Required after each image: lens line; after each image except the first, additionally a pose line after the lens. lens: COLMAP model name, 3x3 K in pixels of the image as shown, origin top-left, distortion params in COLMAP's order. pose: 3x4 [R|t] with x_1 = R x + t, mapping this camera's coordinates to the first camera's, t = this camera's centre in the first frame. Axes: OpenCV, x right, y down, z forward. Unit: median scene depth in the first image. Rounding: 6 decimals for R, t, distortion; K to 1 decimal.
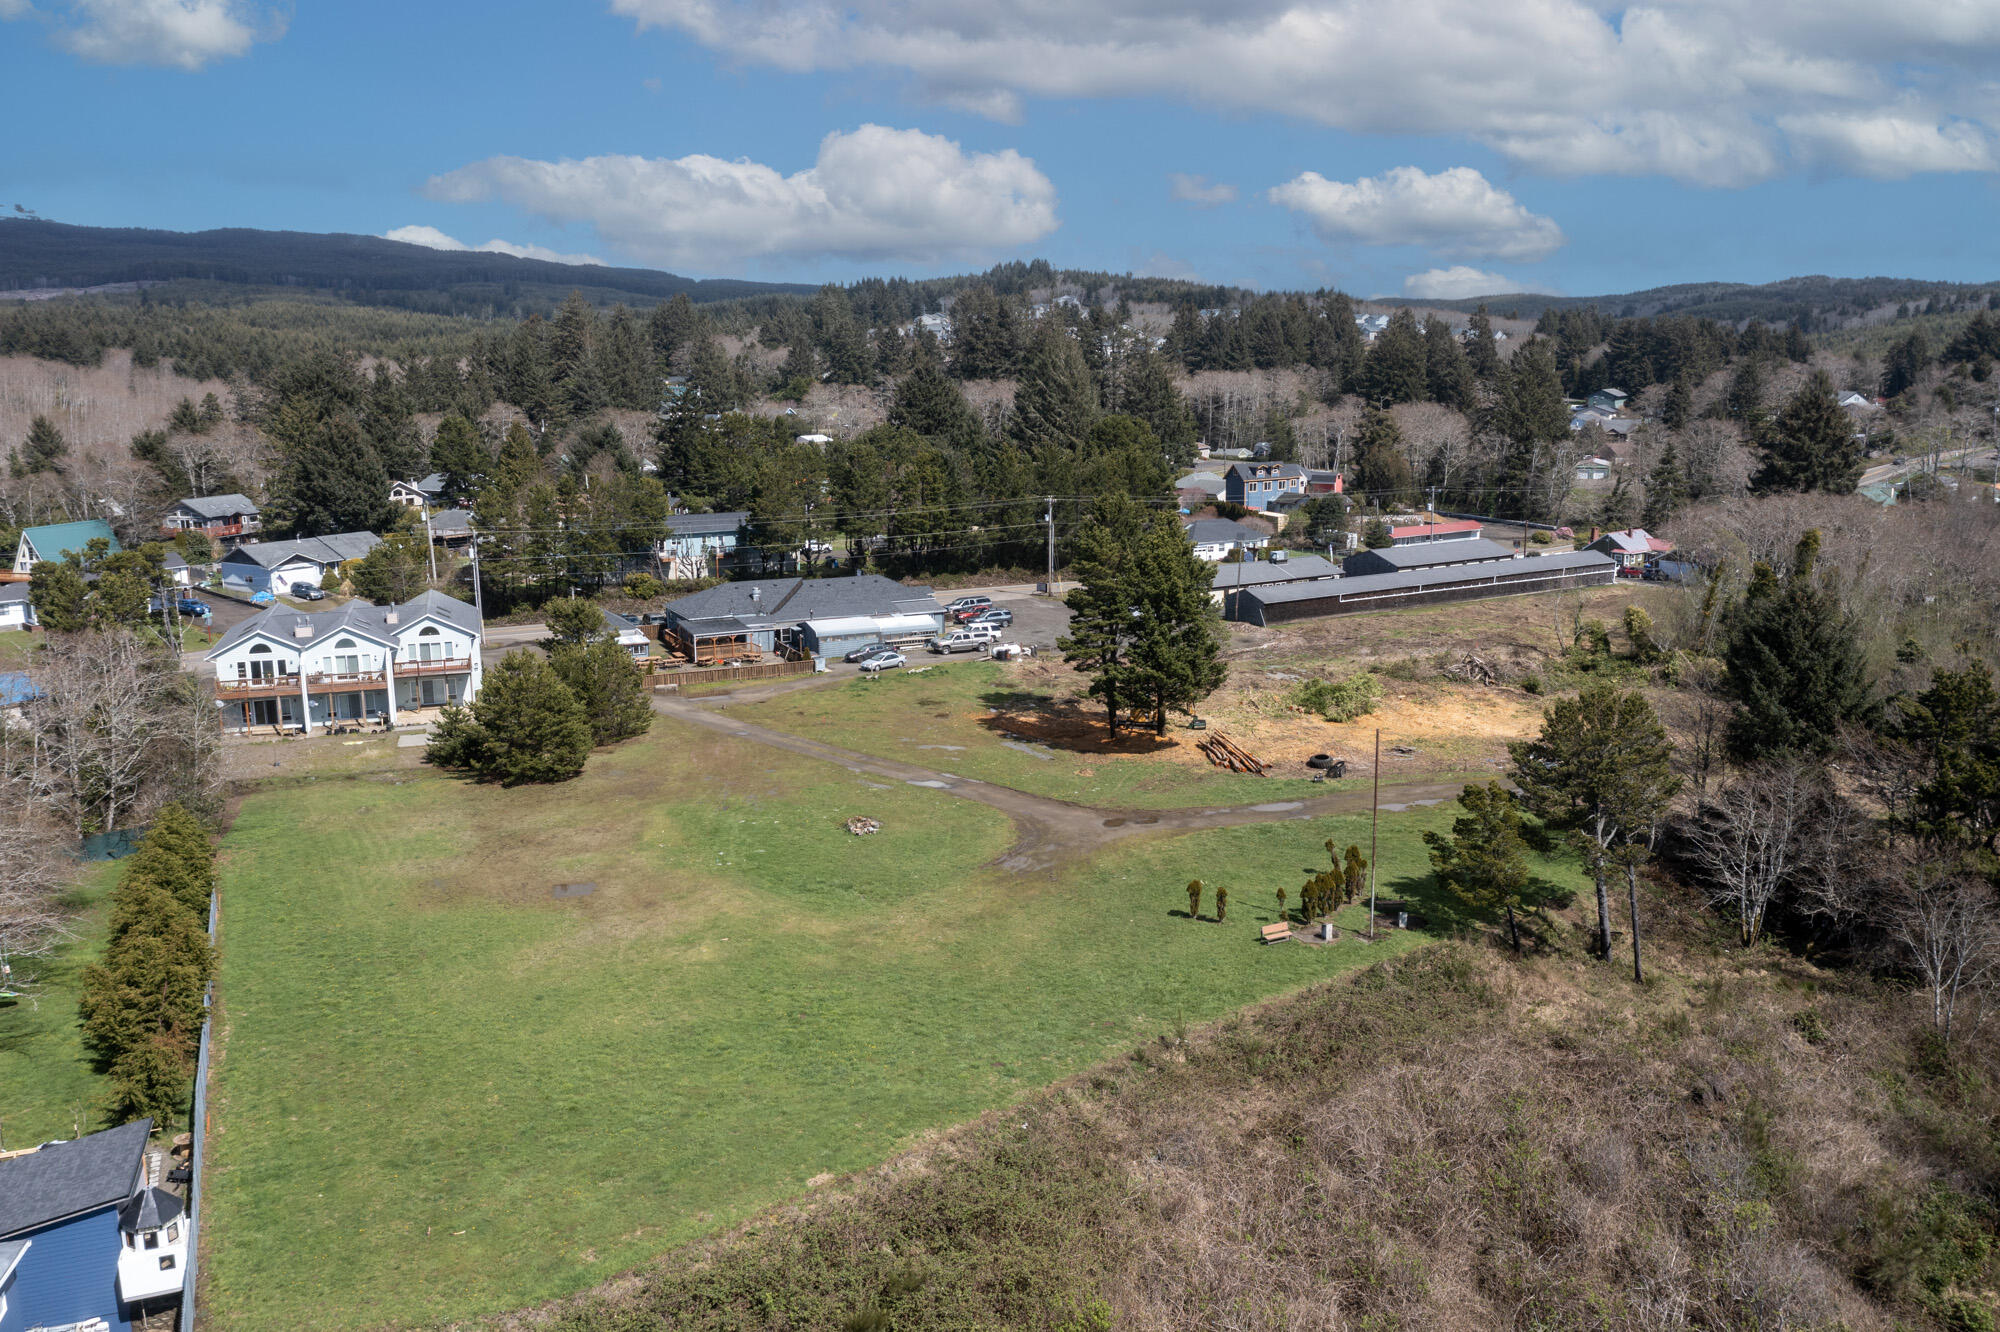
lens RADIAL K [[1601.9, 0, 999.0], [0, 1601.9, 668.8], [0, 0, 1]] dist [-0.012097, -0.008603]
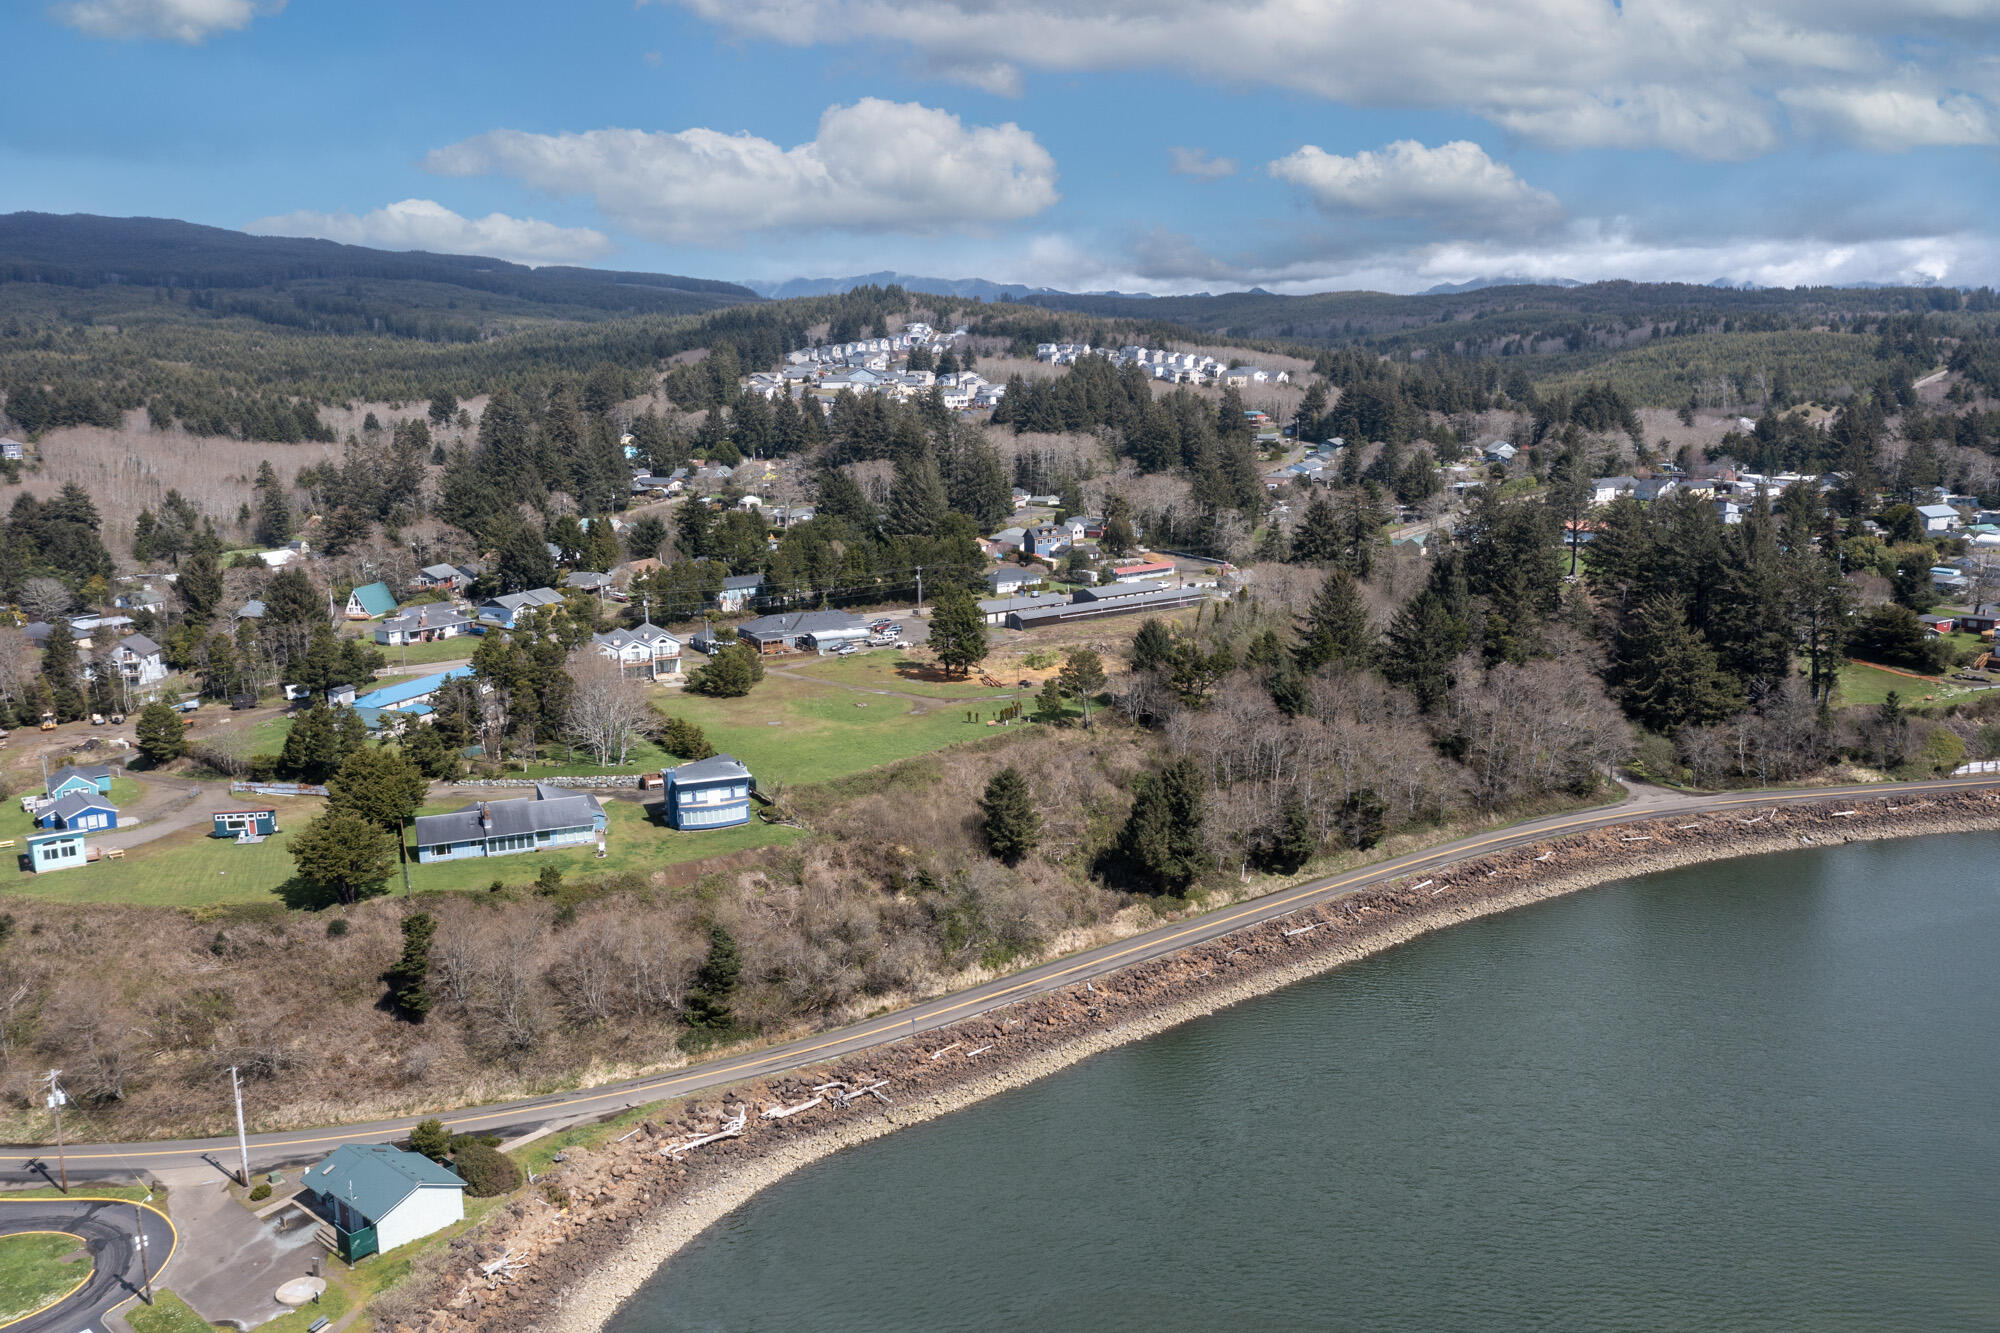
lens RADIAL K [[1601.9, 0, 1000.4], [0, 1601.9, 668.0], [0, 0, 1]] dist [-0.012097, -0.008603]
pose [[0.995895, -0.022168, 0.087764, -0.041412], [0.021955, 0.999753, 0.003395, 0.012500], [-0.087818, -0.001454, 0.996135, -0.923047]]
